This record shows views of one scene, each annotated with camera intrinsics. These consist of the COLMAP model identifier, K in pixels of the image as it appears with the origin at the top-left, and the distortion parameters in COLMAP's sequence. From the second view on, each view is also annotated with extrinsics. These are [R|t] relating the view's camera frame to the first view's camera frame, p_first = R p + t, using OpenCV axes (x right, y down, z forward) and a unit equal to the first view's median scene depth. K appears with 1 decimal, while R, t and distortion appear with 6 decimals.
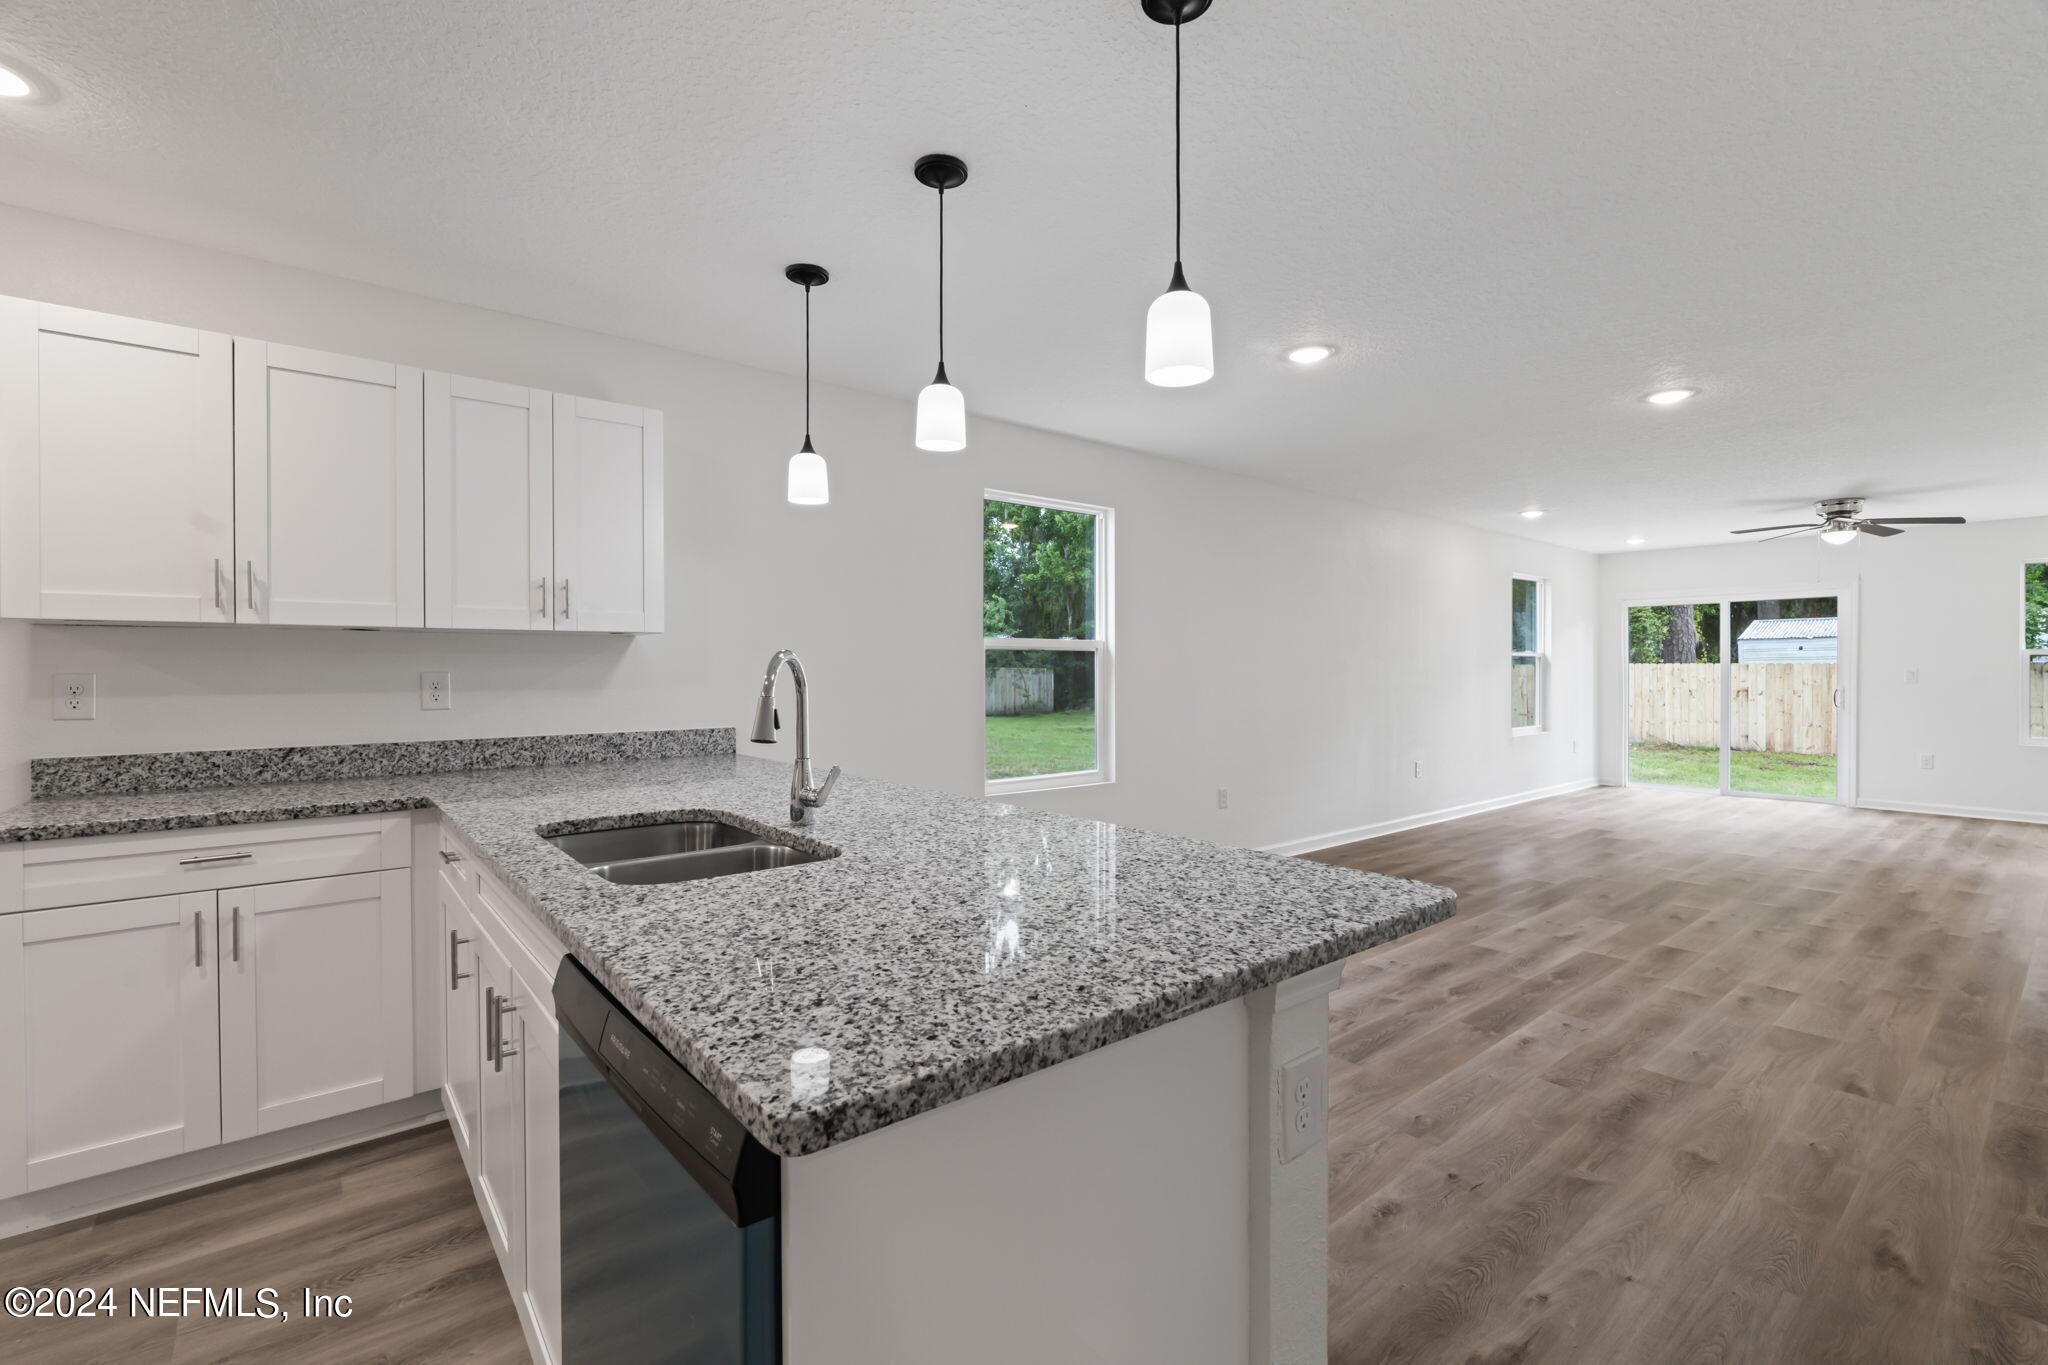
lens RADIAL K [[892.2, 0, 1023.7], [0, 892.2, 674.8], [0, 0, 1]] dist [-0.006293, 0.000958]
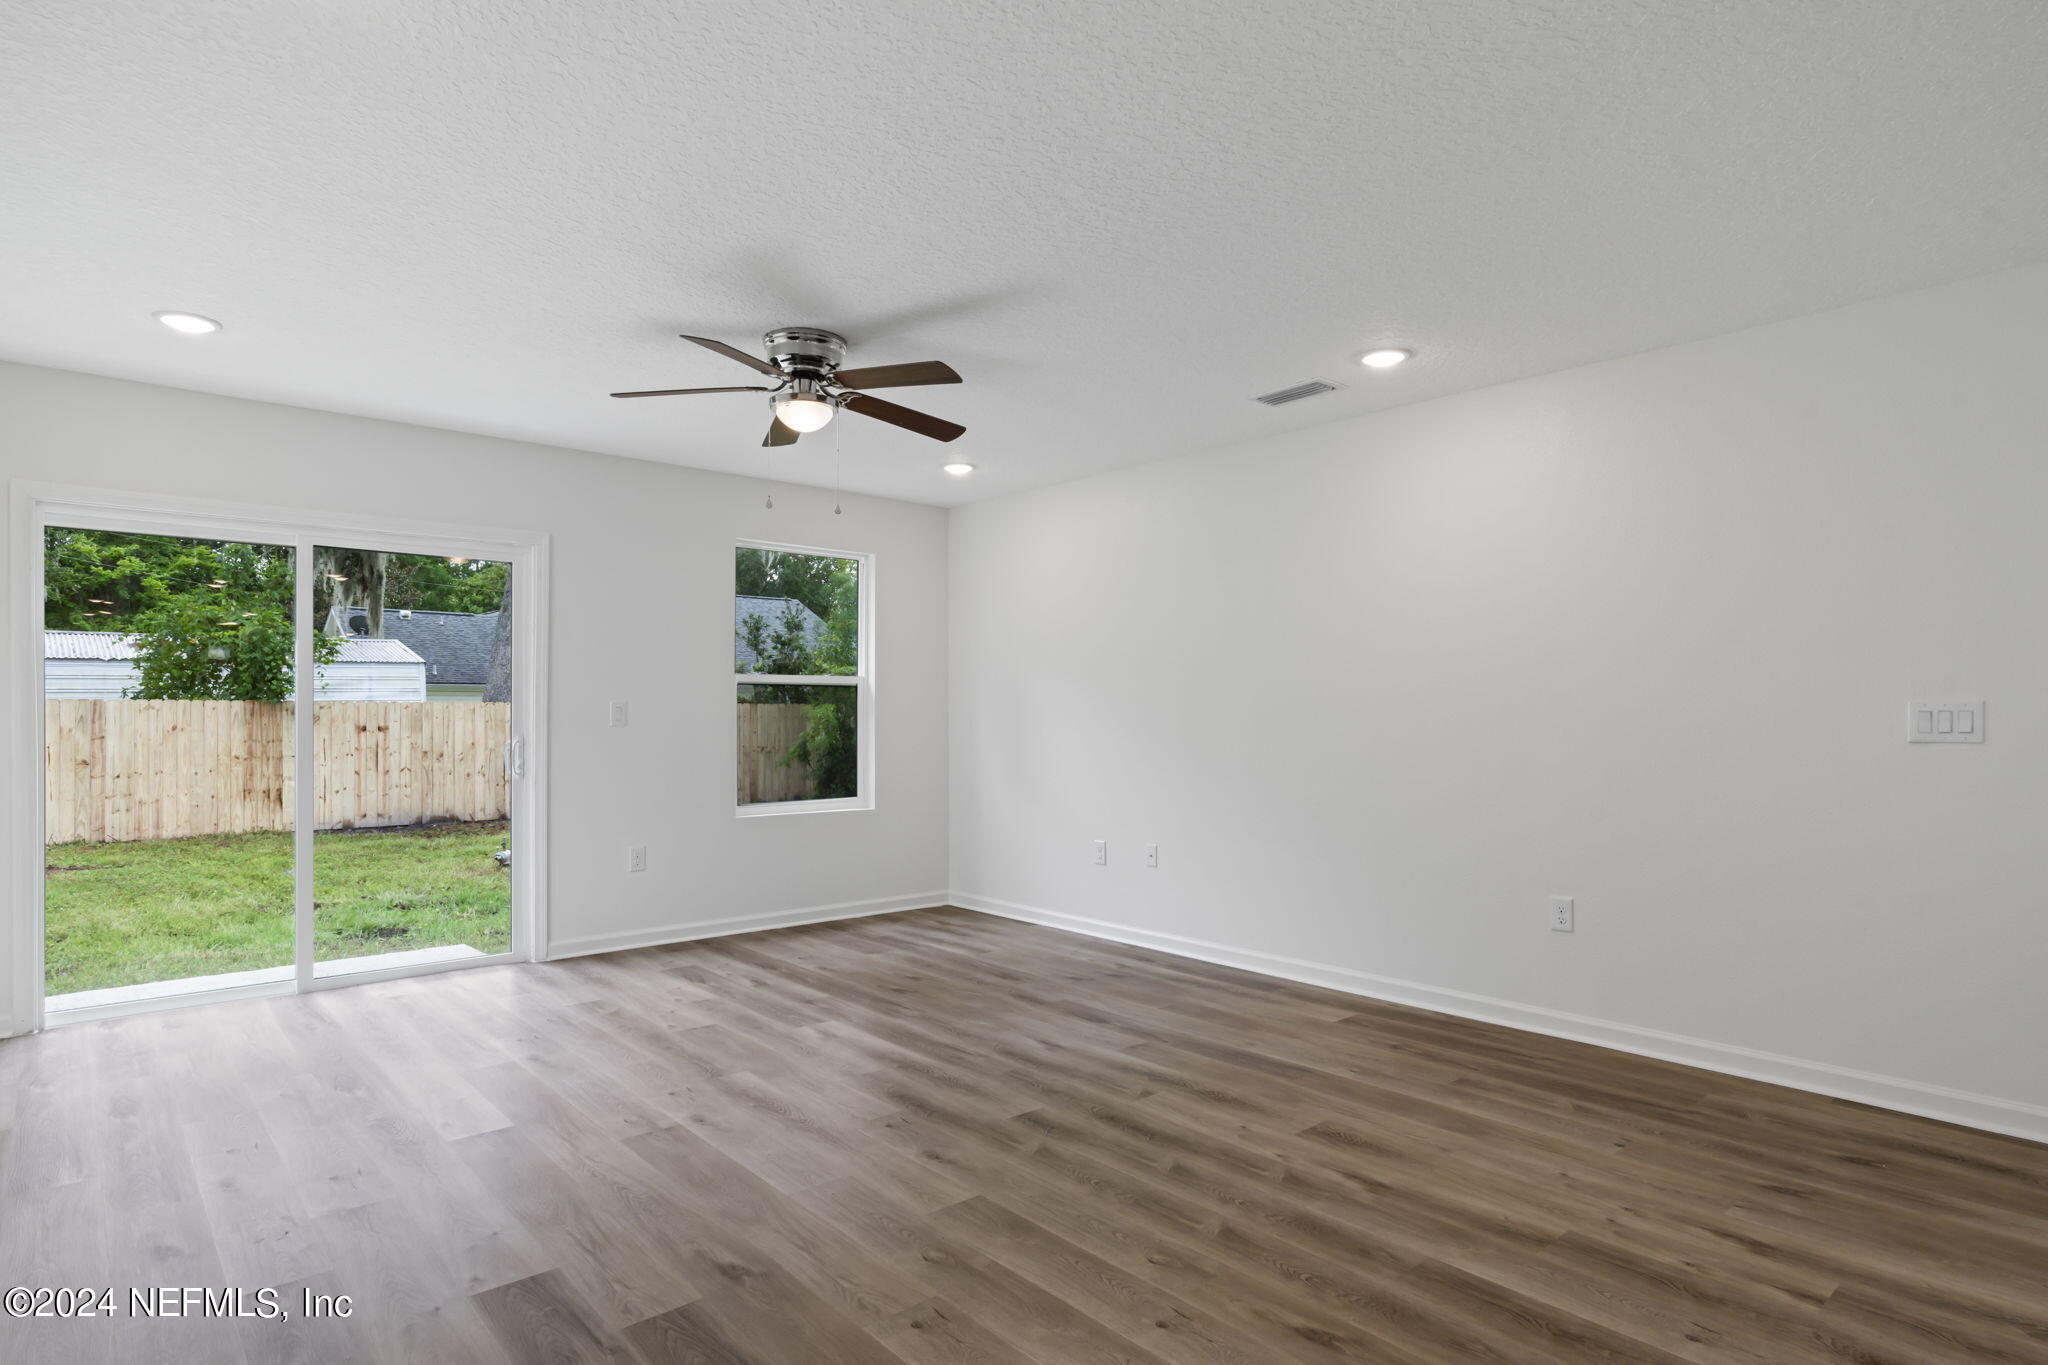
lens RADIAL K [[1101.7, 0, 1017.1], [0, 1101.7, 707.6], [0, 0, 1]] dist [-0.000973, -0.000171]
pose [[-0.027676, 0.005033, 0.999604, 0.358570], [0.006031, 0.999970, -0.004867, 0.003038], [-0.999599, 0.005894, -0.027706, 0.981406]]
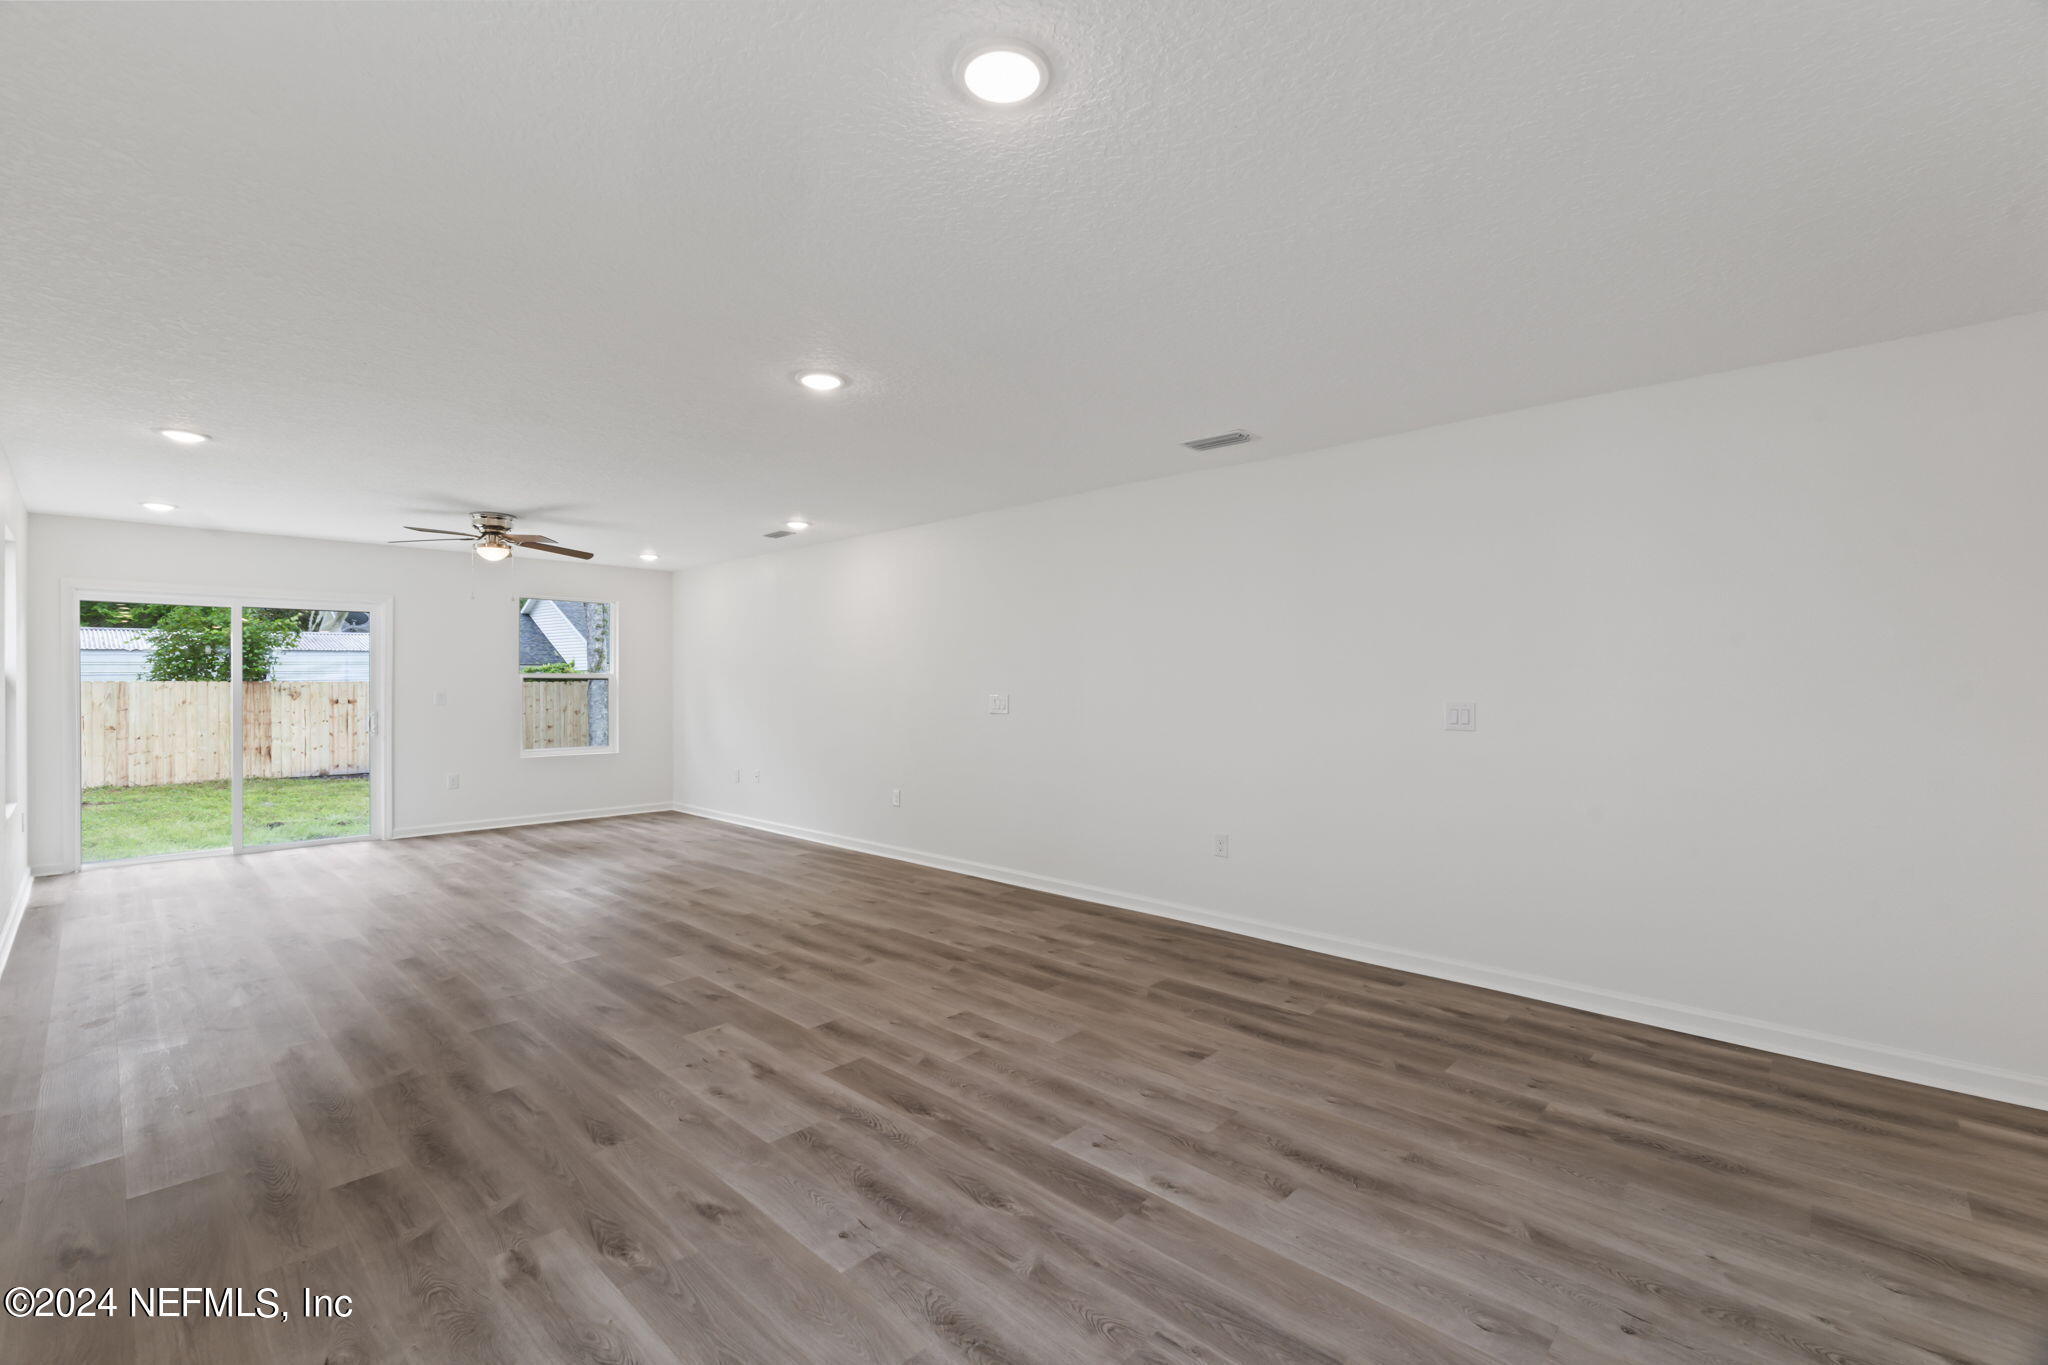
lens RADIAL K [[892.2, 0, 1023.7], [0, 892.2, 674.8], [0, 0, 1]] dist [-0.006293, 0.000958]
pose [[-0.120911, 0.008598, 0.992626, -0.098600], [0.008623, 0.999934, -0.007610, -0.014733], [-0.992626, 0.007639, -0.120977, 0.603040]]
